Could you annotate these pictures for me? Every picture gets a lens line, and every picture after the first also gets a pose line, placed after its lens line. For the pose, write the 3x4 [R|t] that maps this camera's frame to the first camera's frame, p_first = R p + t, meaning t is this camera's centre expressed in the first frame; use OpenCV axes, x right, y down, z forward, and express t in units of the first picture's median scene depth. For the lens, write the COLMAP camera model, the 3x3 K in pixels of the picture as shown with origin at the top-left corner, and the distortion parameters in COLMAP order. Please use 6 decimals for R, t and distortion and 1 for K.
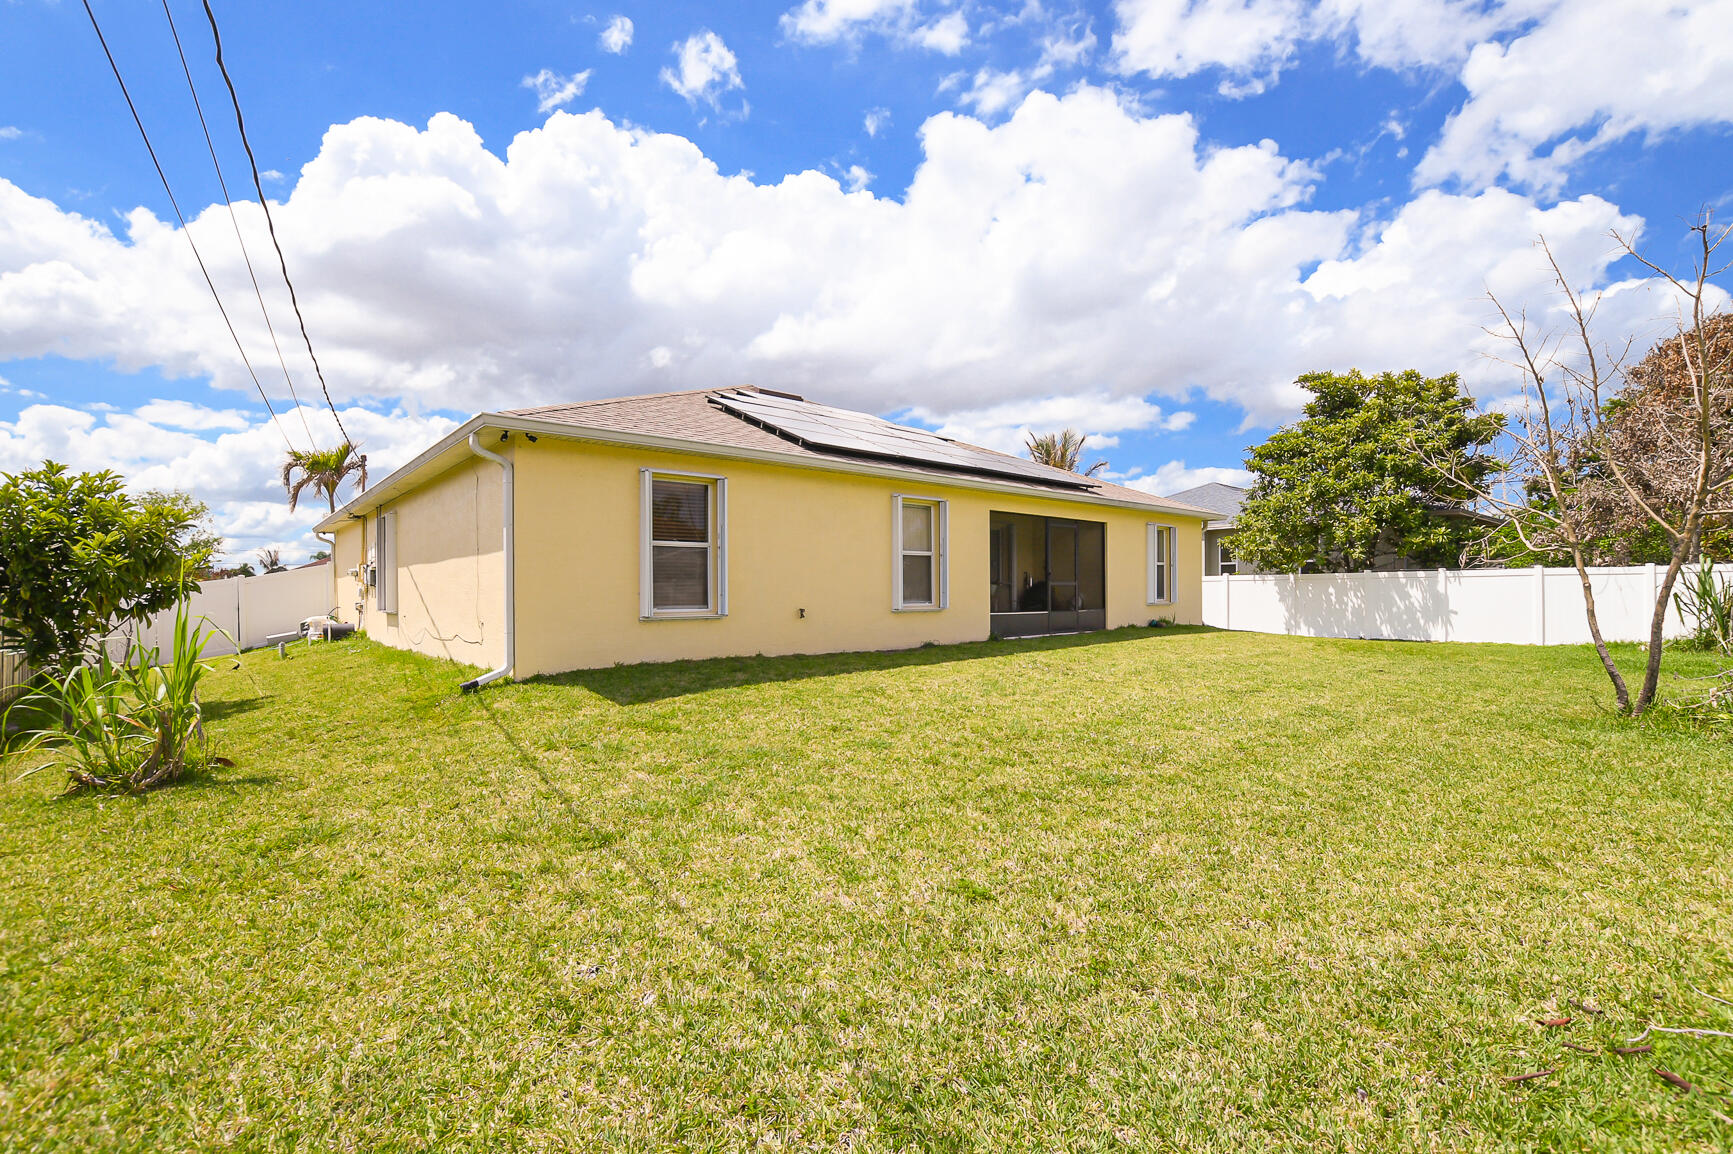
lens RADIAL K [[791.5, 0, 861.3], [0, 791.5, 597.6], [0, 0, 1]] dist [-0.037876, 0.013428]
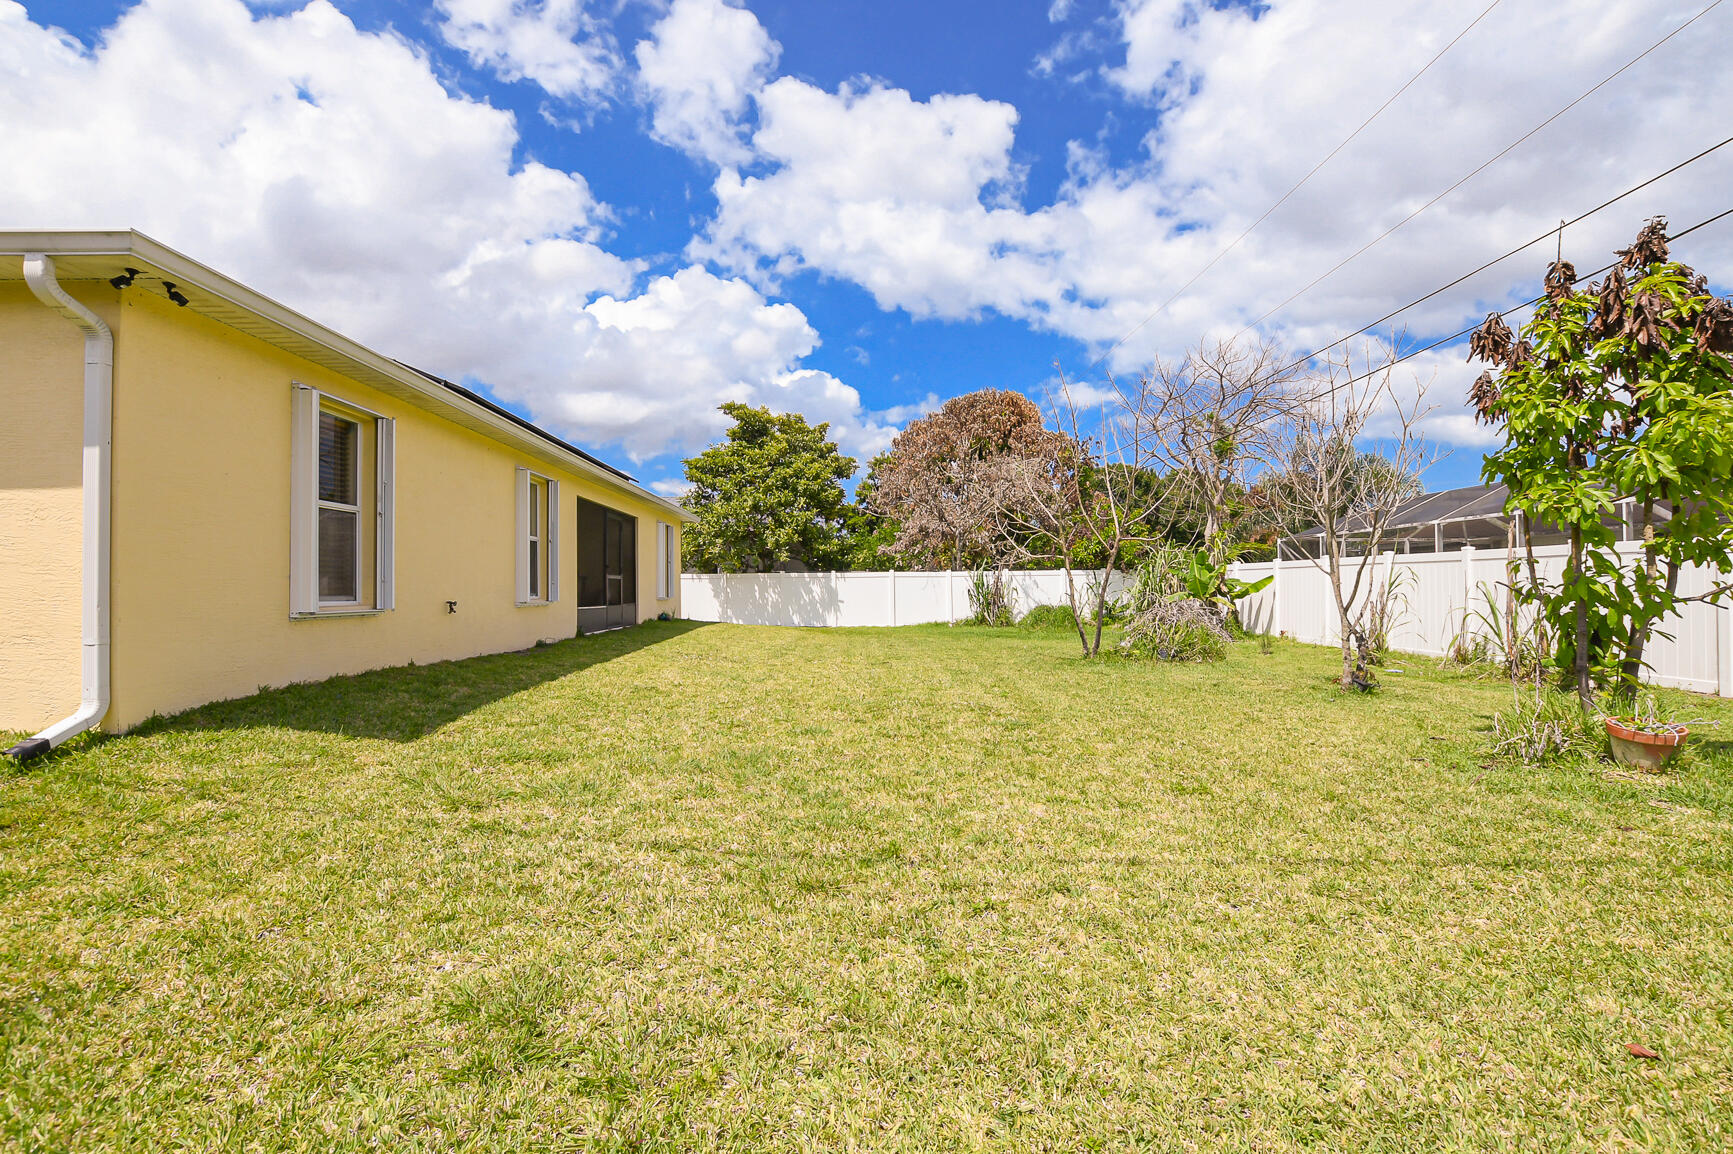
lens RADIAL K [[793.4, 0, 873.2], [0, 793.4, 564.3], [0, 0, 1]] dist [-0.023655, 0.000454]
pose [[0.612727, 0.028904, 0.789766, -0.262739], [0.007187, 0.999086, -0.042141, 0.008163], [-0.790262, 0.031497, 0.611959, 0.126151]]
